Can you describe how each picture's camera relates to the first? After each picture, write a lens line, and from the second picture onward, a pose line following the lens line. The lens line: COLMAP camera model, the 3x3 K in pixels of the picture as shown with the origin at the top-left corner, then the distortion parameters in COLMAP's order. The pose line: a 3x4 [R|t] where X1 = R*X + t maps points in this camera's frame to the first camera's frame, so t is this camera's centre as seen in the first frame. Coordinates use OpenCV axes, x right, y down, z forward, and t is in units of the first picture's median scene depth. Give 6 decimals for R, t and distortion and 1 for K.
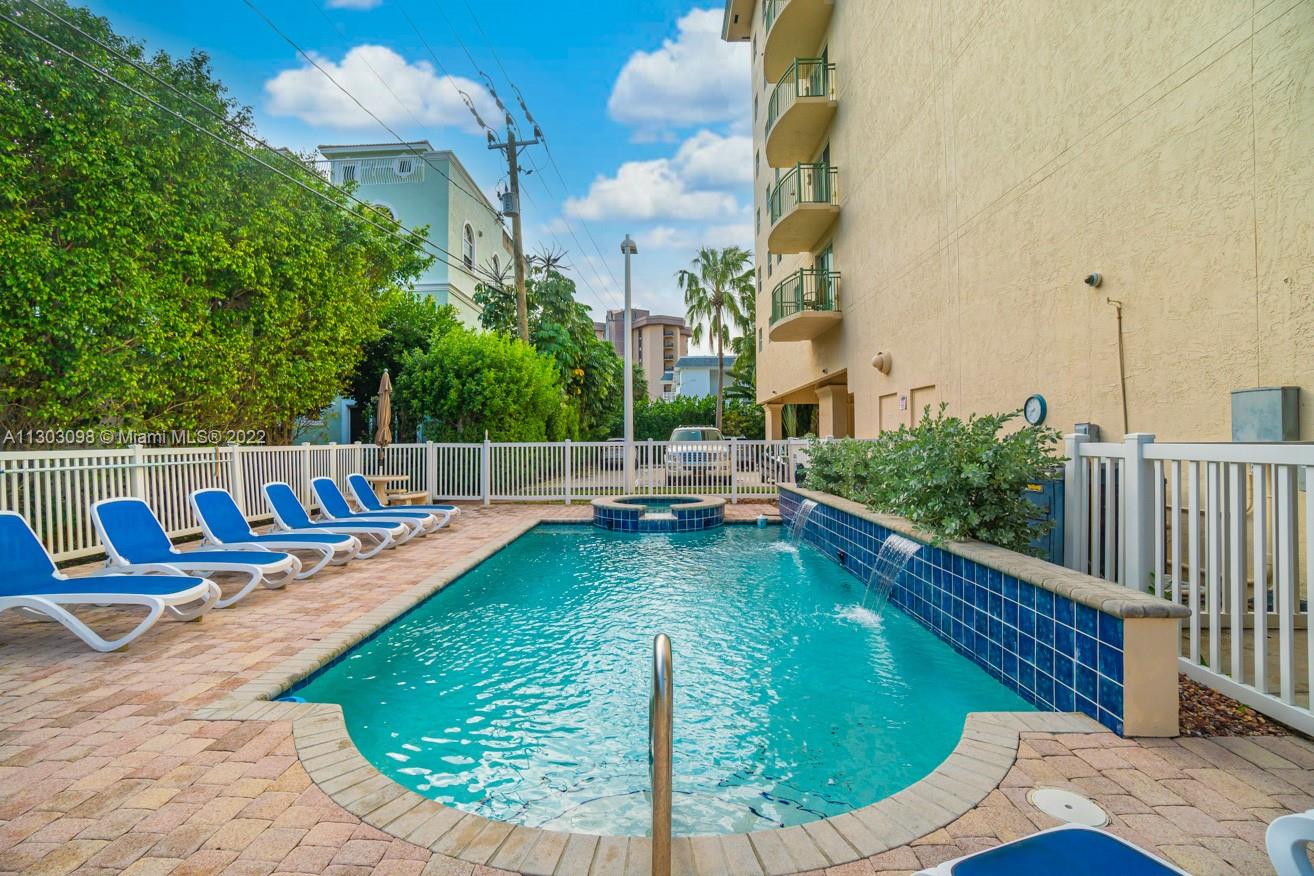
lens RADIAL K [[582.4, 0, 654.0], [0, 582.4, 447.2], [0, 0, 1]] dist [-0.057072, 0.026253]
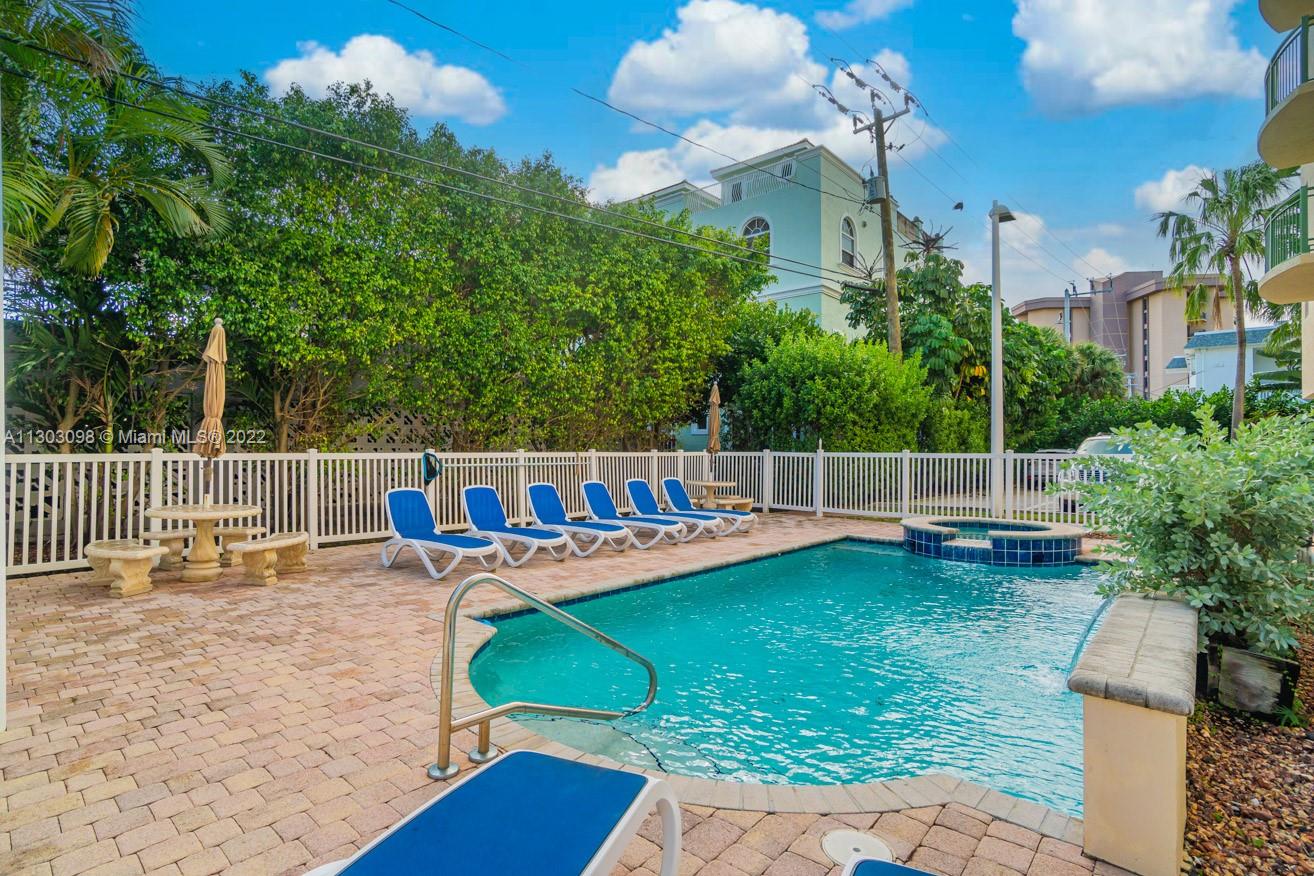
lens RADIAL K [[638.6, 0, 648.1], [0, 638.6, 447.0], [0, 0, 1]] dist [-0.002896, 0.000391]
pose [[0.778987, 0.008558, -0.626982, 0.151563], [-0.018827, 0.999775, -0.009745, -0.000447], [0.626758, 0.019395, 0.778973, 0.000963]]
